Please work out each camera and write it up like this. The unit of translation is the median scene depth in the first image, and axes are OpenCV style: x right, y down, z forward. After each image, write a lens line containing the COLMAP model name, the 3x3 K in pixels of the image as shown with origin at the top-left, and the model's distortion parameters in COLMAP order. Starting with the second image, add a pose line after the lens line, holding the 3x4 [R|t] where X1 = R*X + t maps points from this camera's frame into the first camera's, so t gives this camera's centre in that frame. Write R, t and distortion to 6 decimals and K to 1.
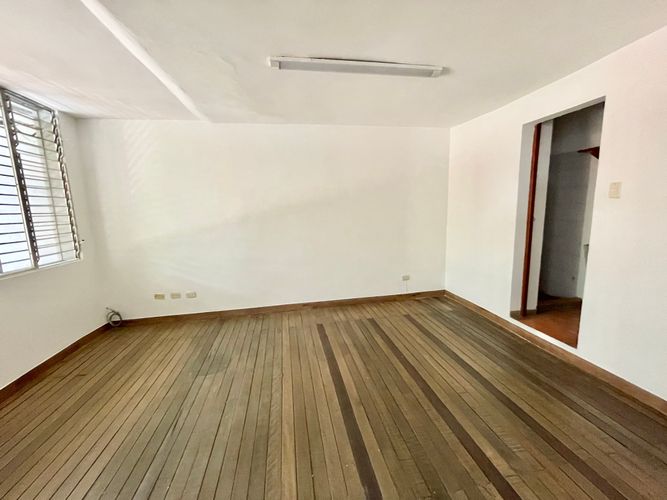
lens RADIAL K [[273.0, 0, 334.5], [0, 273.0, 251.3], [0, 0, 1]] dist [-0.009671, -0.000066]
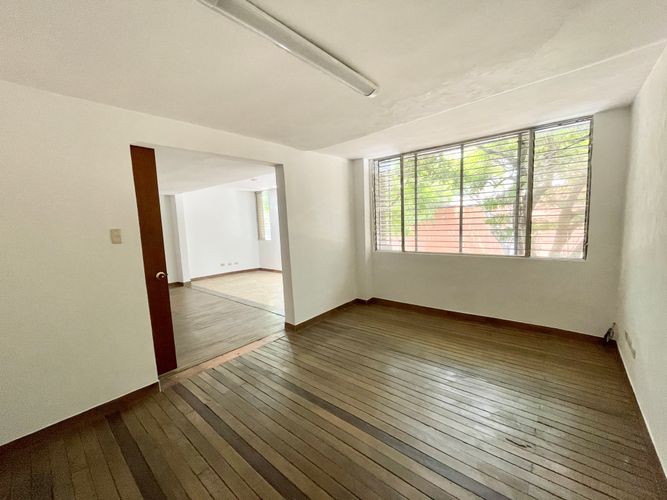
lens RADIAL K [[273.0, 0, 334.5], [0, 273.0, 251.3], [0, 0, 1]] dist [-0.009671, -0.000066]
pose [[-0.770204, 0.131834, -0.624023, 0.637575], [-0.035611, 0.967989, 0.248455, -0.350921], [0.636802, 0.213584, -0.740854, 1.836783]]
